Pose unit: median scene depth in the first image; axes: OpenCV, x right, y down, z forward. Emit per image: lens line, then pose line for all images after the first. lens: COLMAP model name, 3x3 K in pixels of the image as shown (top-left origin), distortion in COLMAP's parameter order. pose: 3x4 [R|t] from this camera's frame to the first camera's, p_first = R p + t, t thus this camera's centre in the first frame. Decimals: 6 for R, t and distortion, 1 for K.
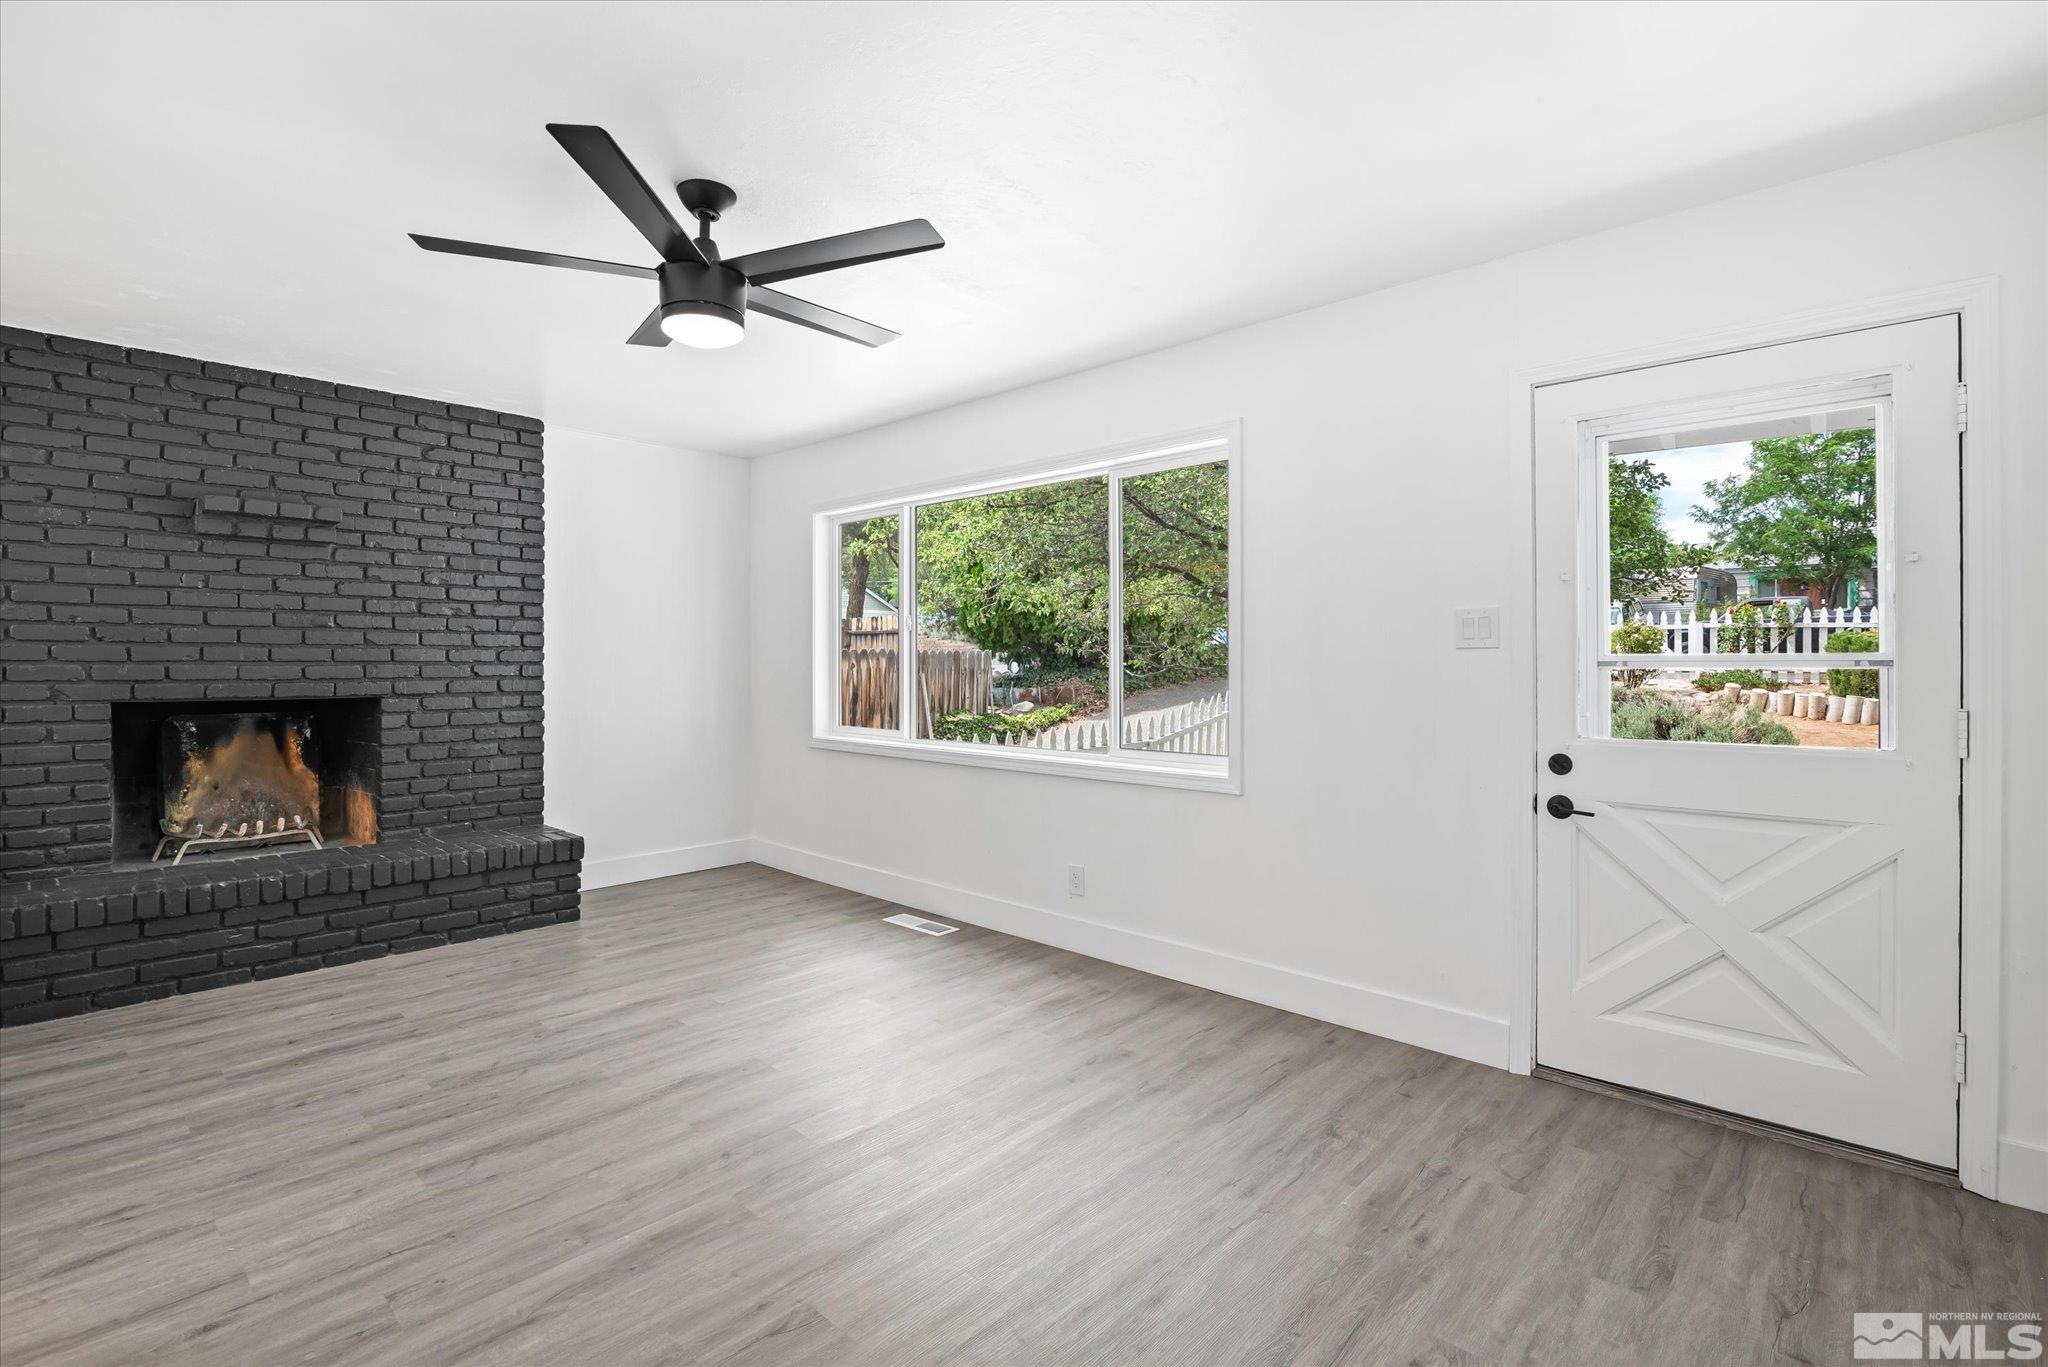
lens RADIAL K [[945.8, 0, 1034.4], [0, 945.8, 663.5], [0, 0, 1]] dist [-0.018899, -0.000067]
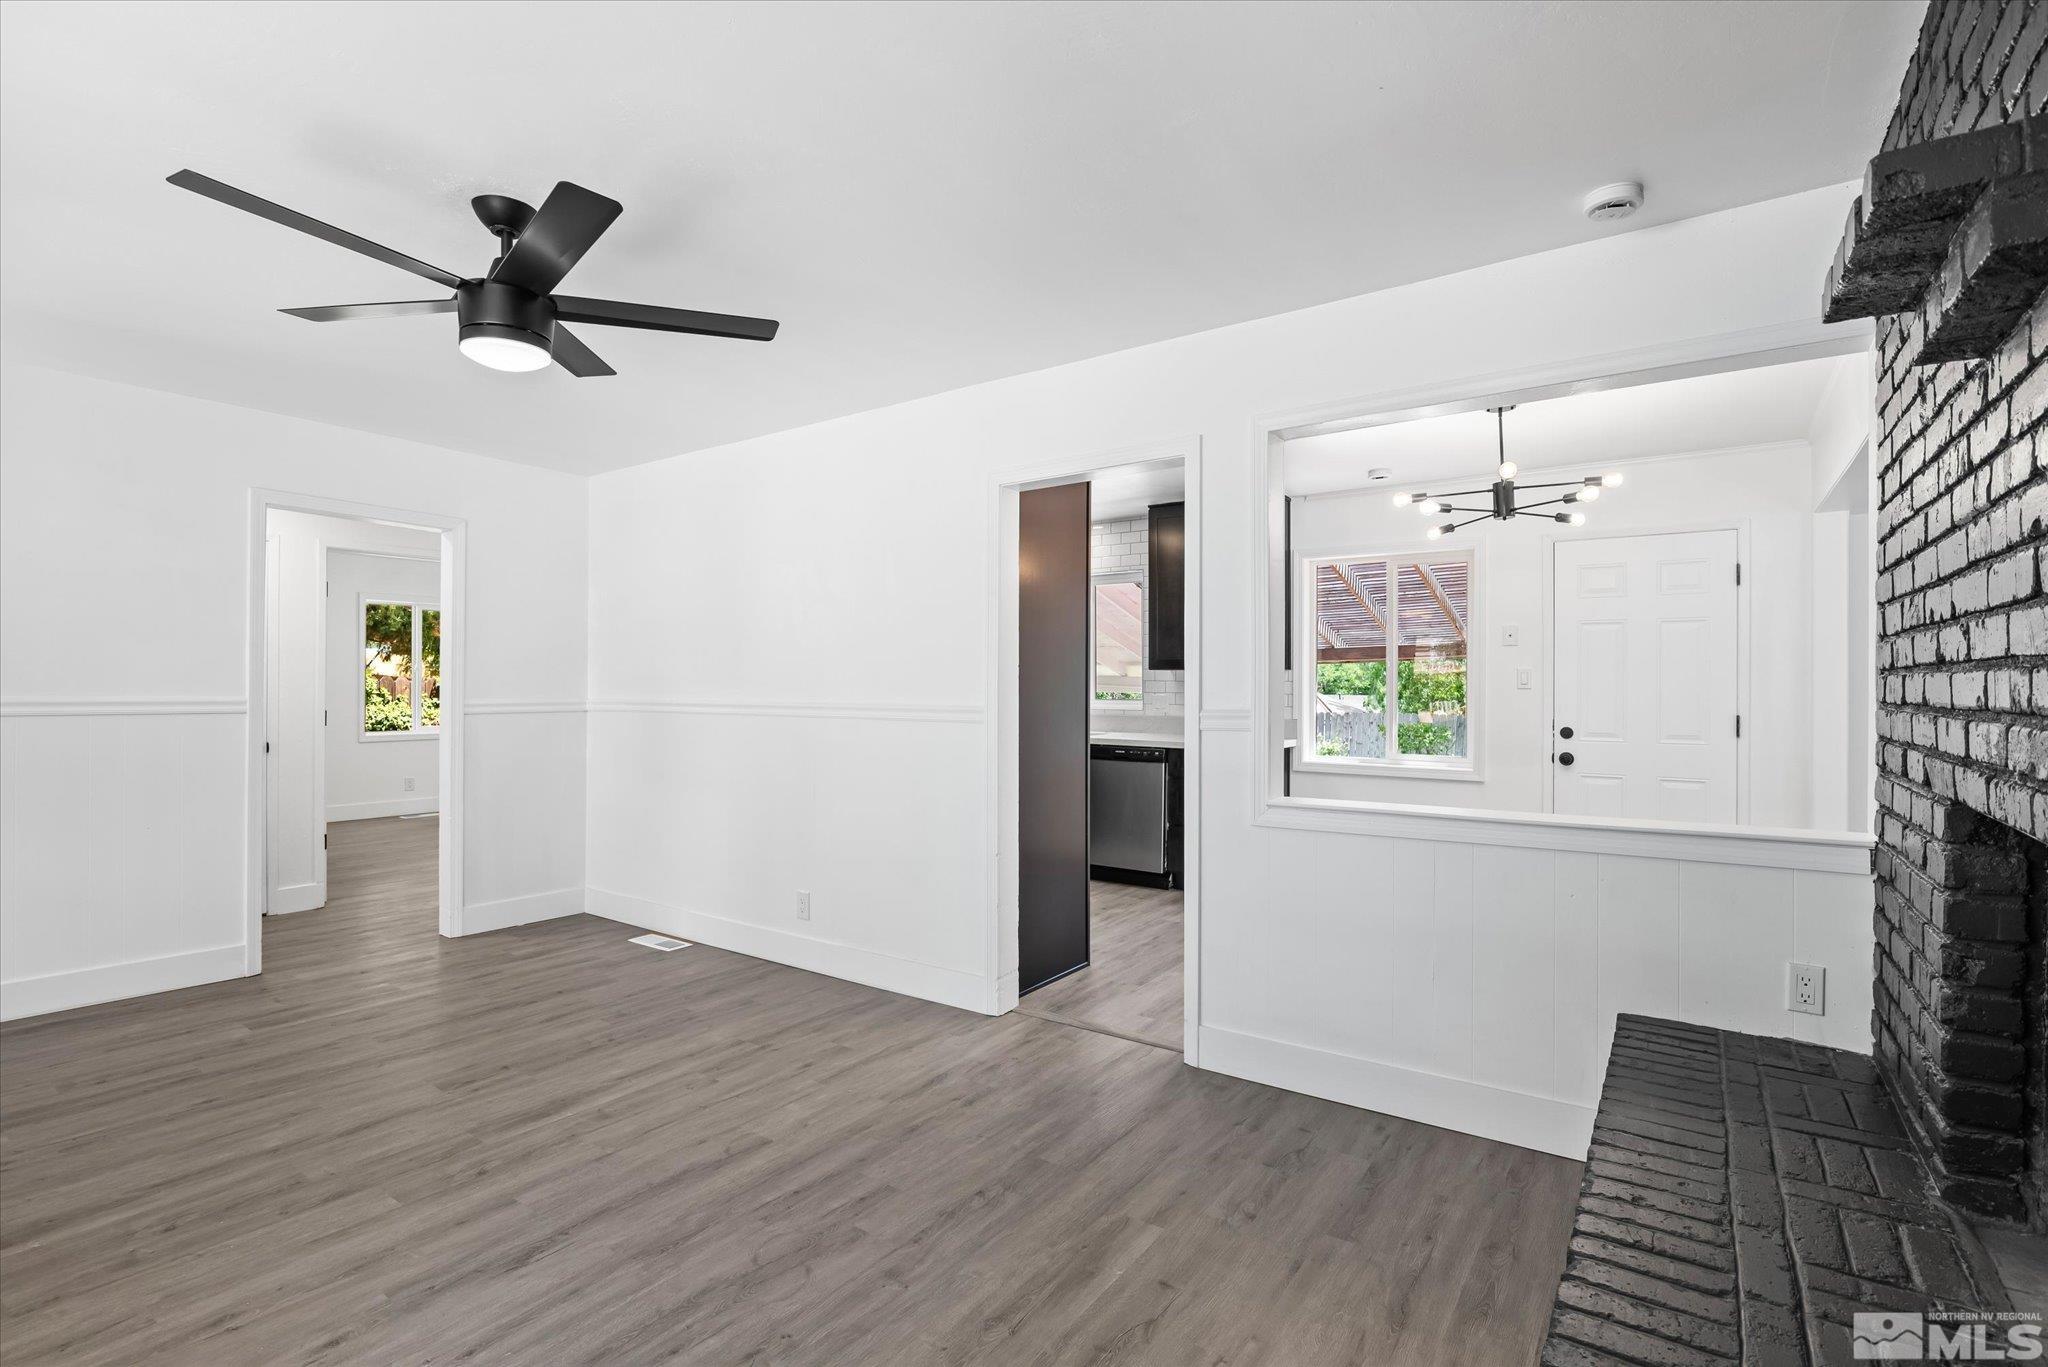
lens RADIAL K [[945.8, 0, 1023.2], [0, 945.8, 679.1], [0, 0, 1]] dist [-0.018899, -0.000067]
pose [[-0.991933, -0.006646, -0.126587, -0.487999], [-0.005916, 0.999964, -0.006145, -0.009859], [0.126623, -0.005347, -0.991937, 1.304994]]
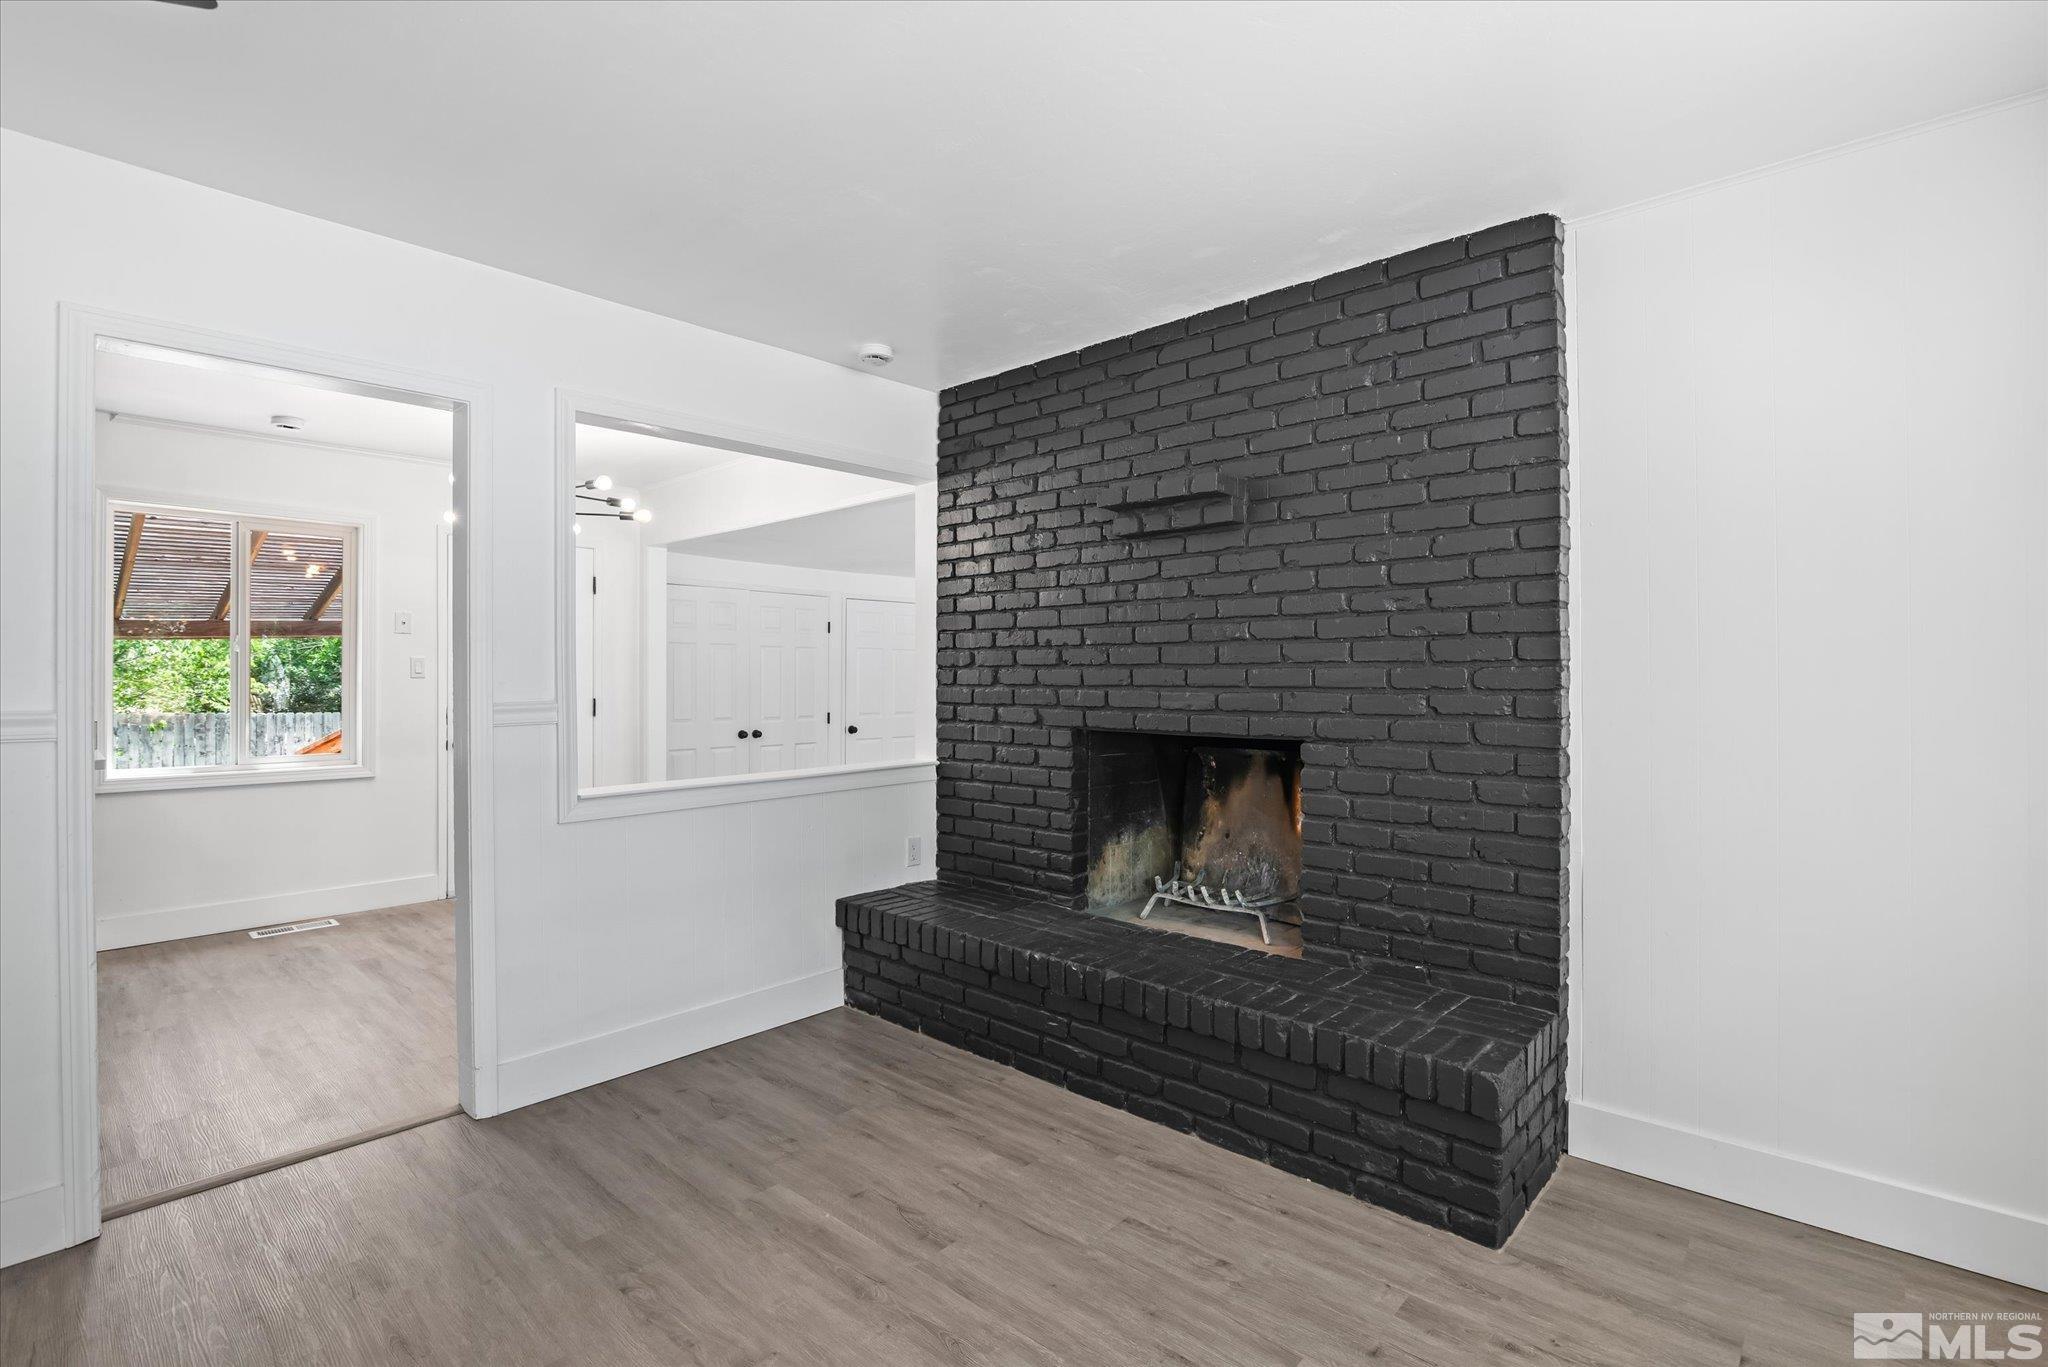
lens RADIAL K [[945.8, 0, 1024.6], [0, 945.8, 673.7], [0, 0, 1]] dist [-0.018899, -0.000067]
pose [[0.003165, -0.006106, -0.999976, -0.028559], [-0.002281, 0.999979, -0.006113, -0.008004], [0.999992, 0.002300, 0.003151, 0.900466]]
